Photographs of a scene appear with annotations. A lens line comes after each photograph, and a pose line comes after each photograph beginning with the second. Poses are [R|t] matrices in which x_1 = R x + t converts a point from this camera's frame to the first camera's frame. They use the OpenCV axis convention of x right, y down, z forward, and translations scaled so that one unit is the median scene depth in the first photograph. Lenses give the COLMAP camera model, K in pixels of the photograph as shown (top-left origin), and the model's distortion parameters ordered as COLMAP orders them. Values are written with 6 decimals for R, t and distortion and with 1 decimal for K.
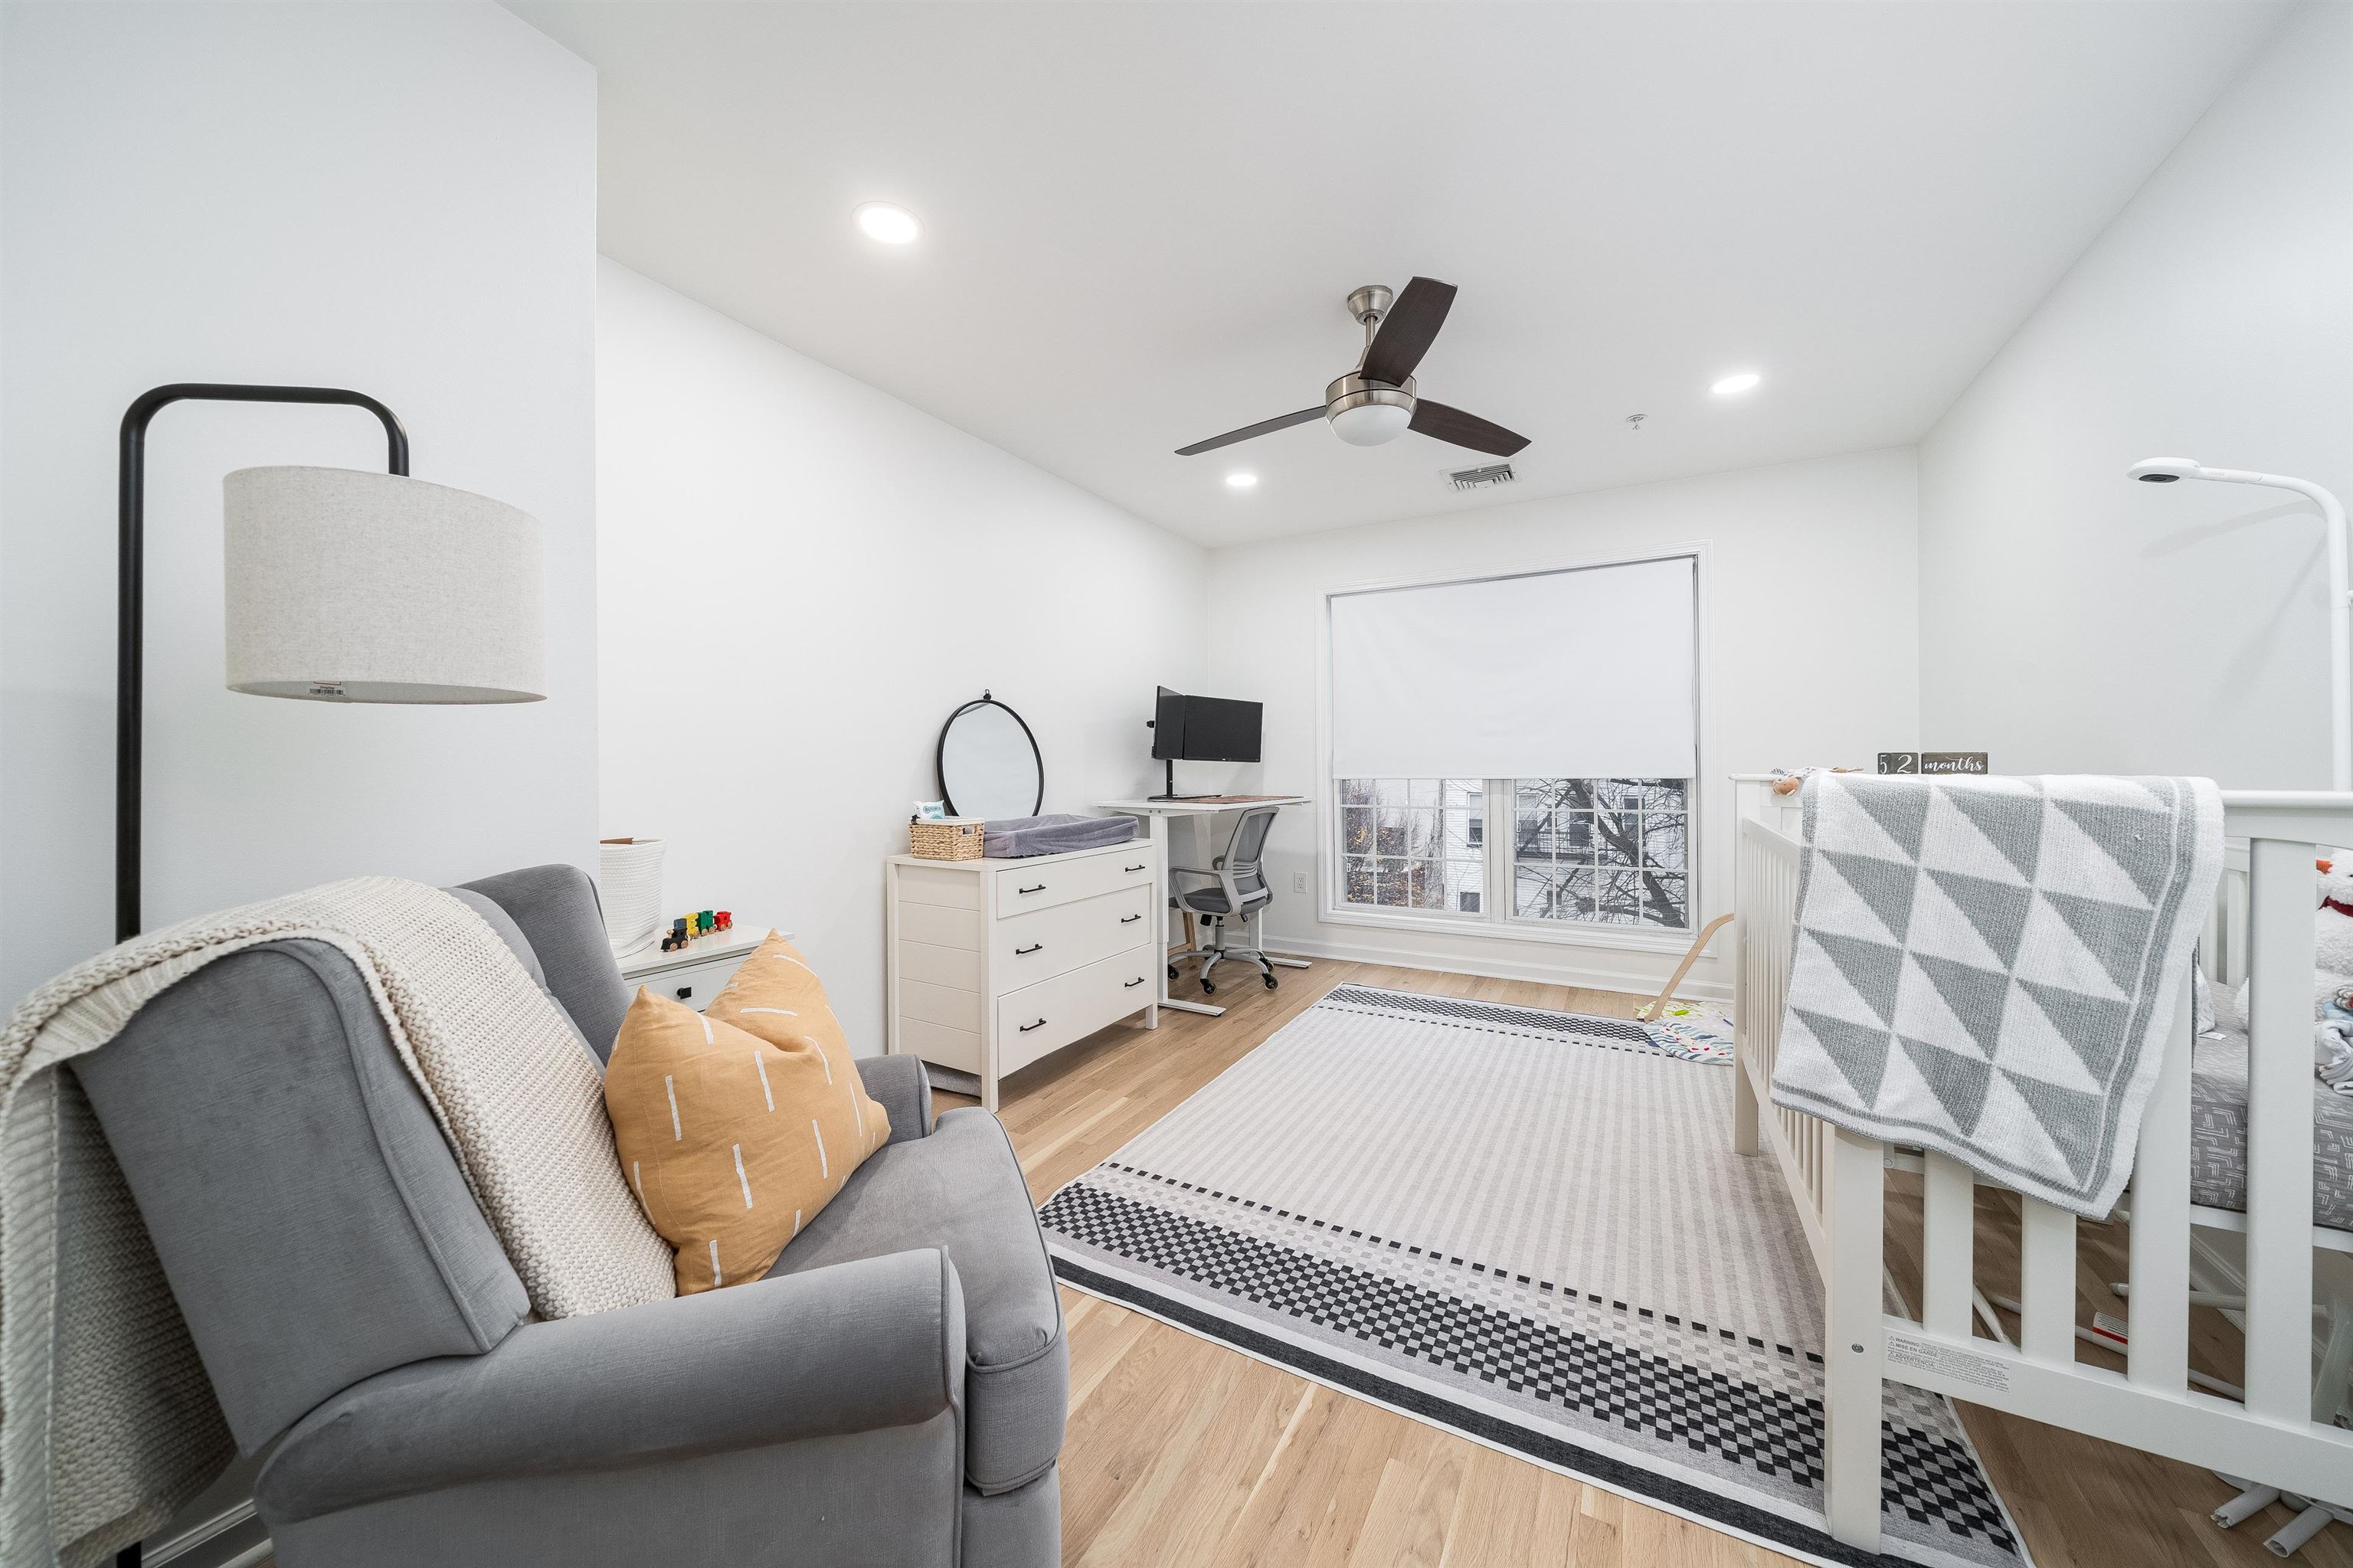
lens RADIAL K [[802.5, 0, 1176.5], [0, 802.5, 784.0], [0, 0, 1]] dist [-0.005666, -0.000069]
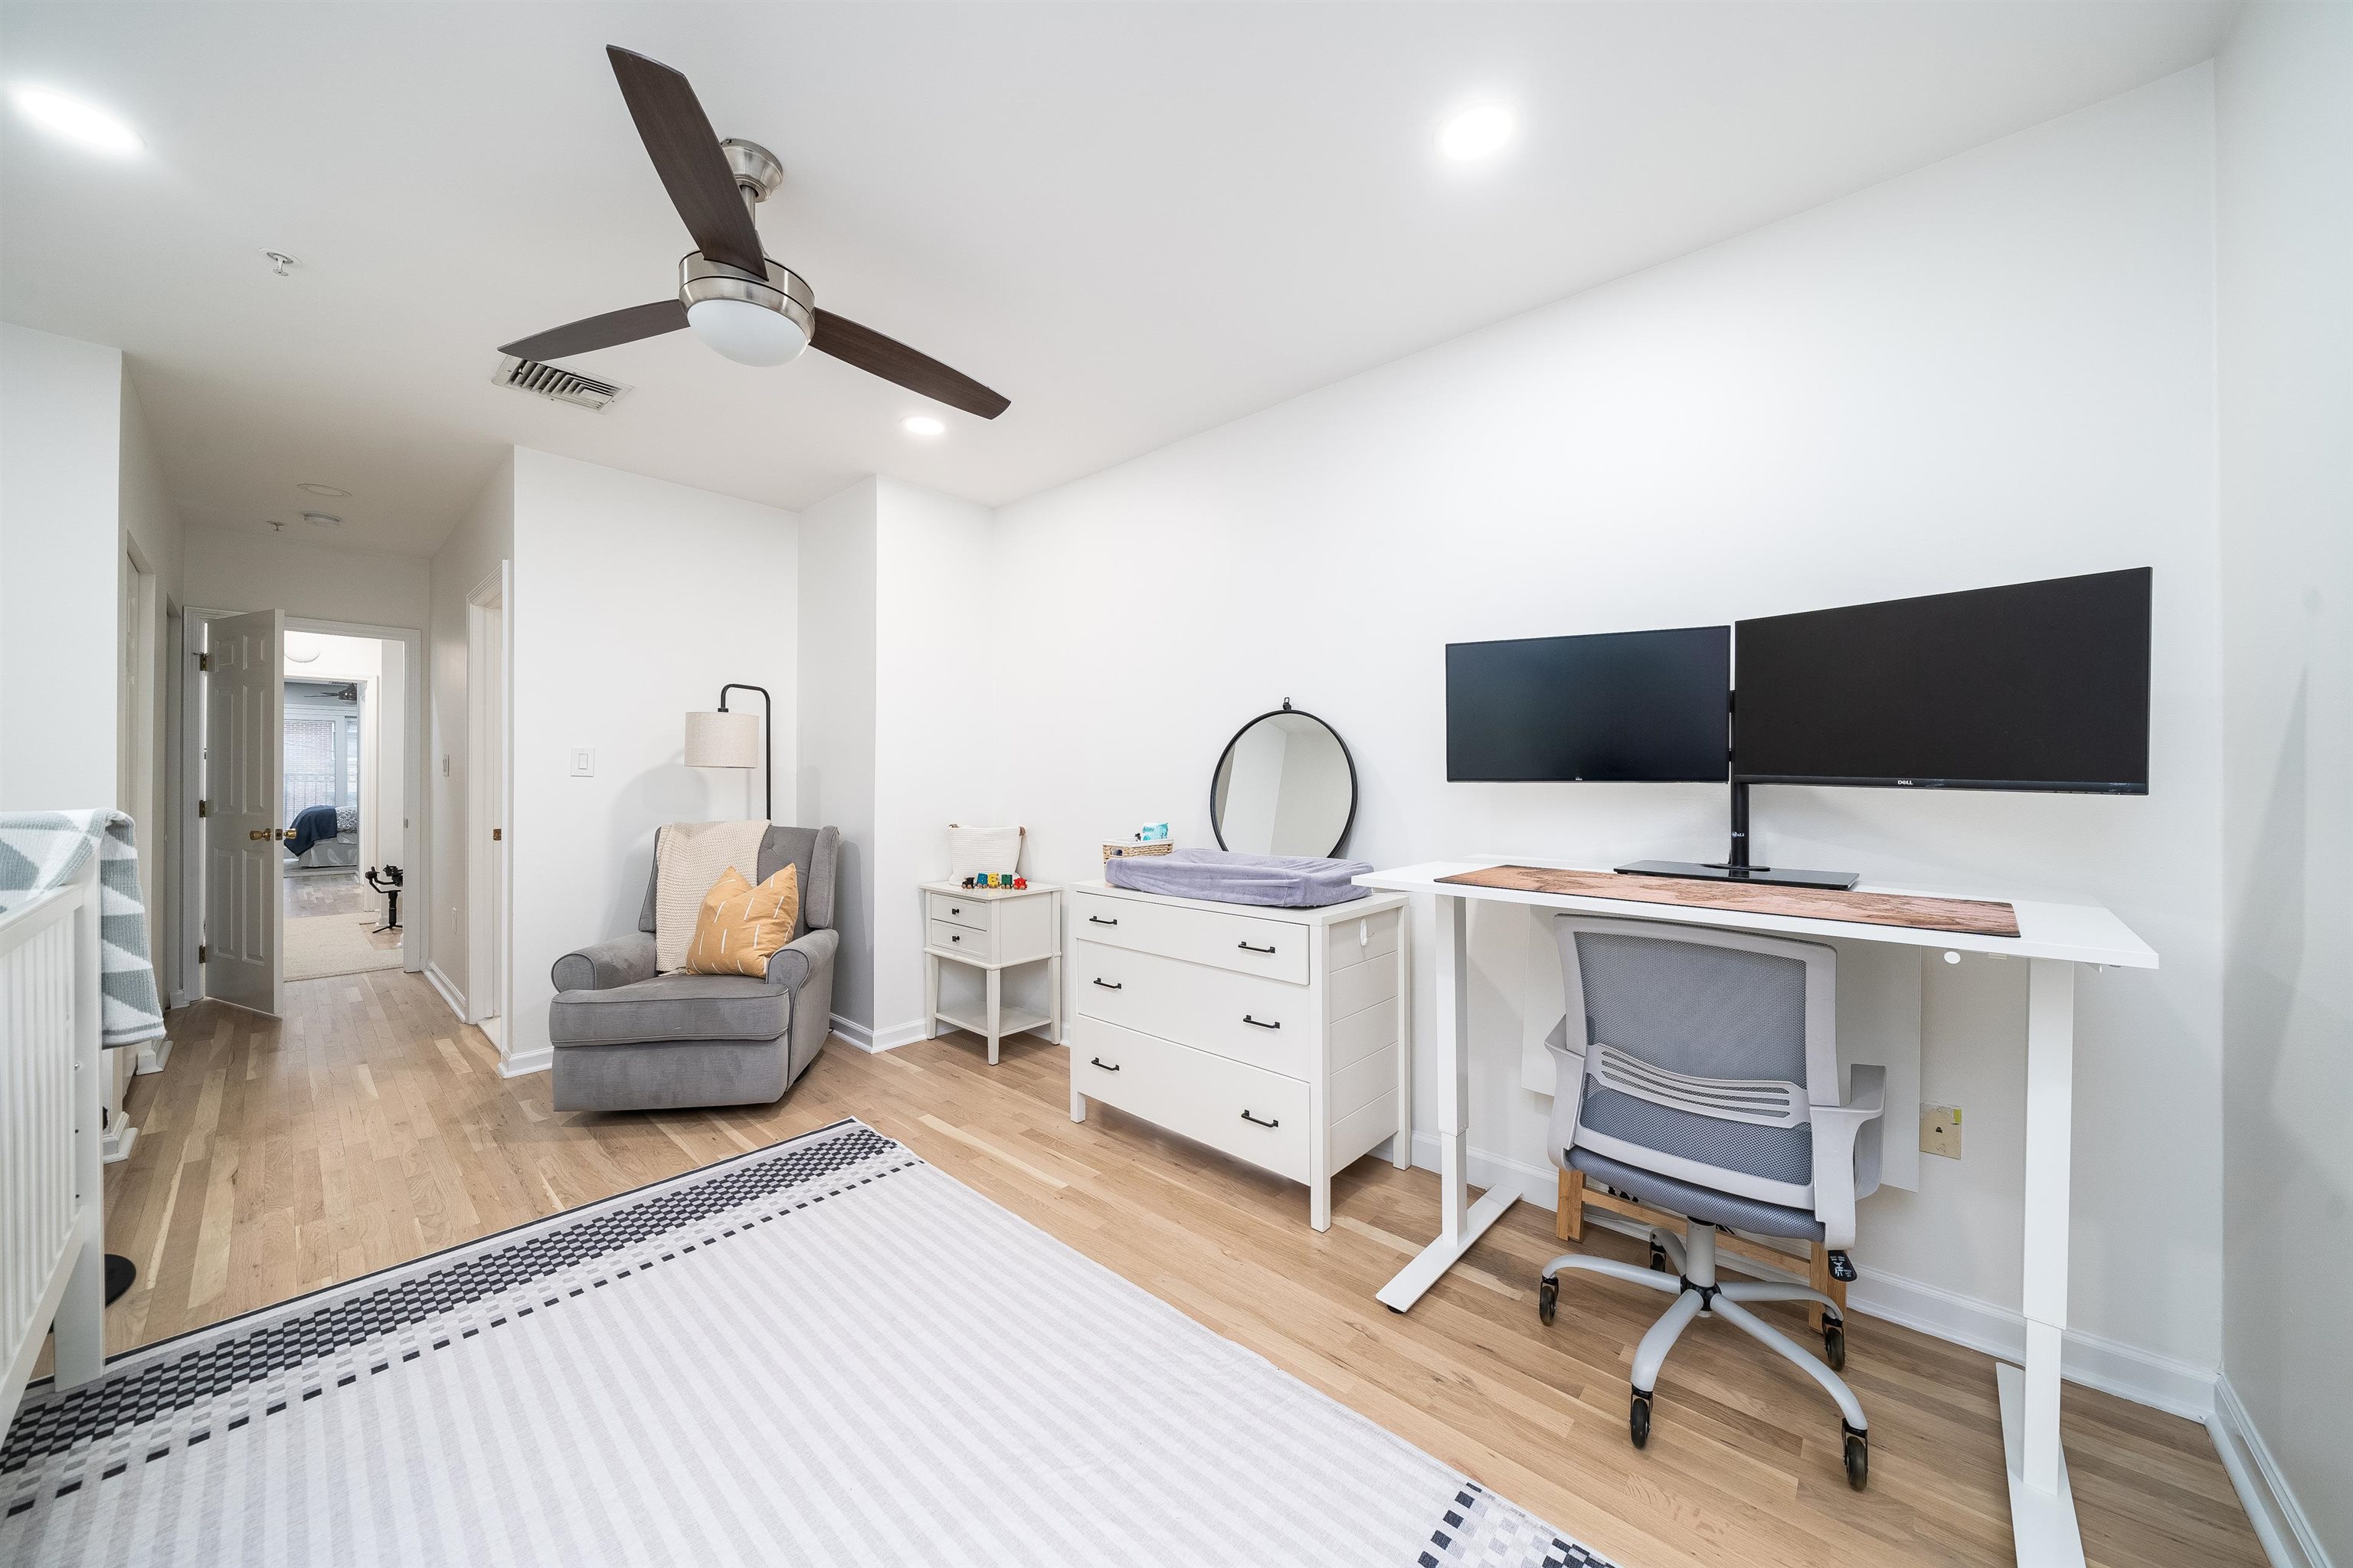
lens RADIAL K [[802.5, 0, 1176.5], [0, 802.5, 784.0], [0, 0, 1]] dist [-0.005666, -0.000069]
pose [[-0.207107, 0.018509, -0.978143, 0.628100], [-0.015650, 0.999630, 0.022229, -0.046425], [0.978193, 0.019912, -0.206741, 1.098437]]
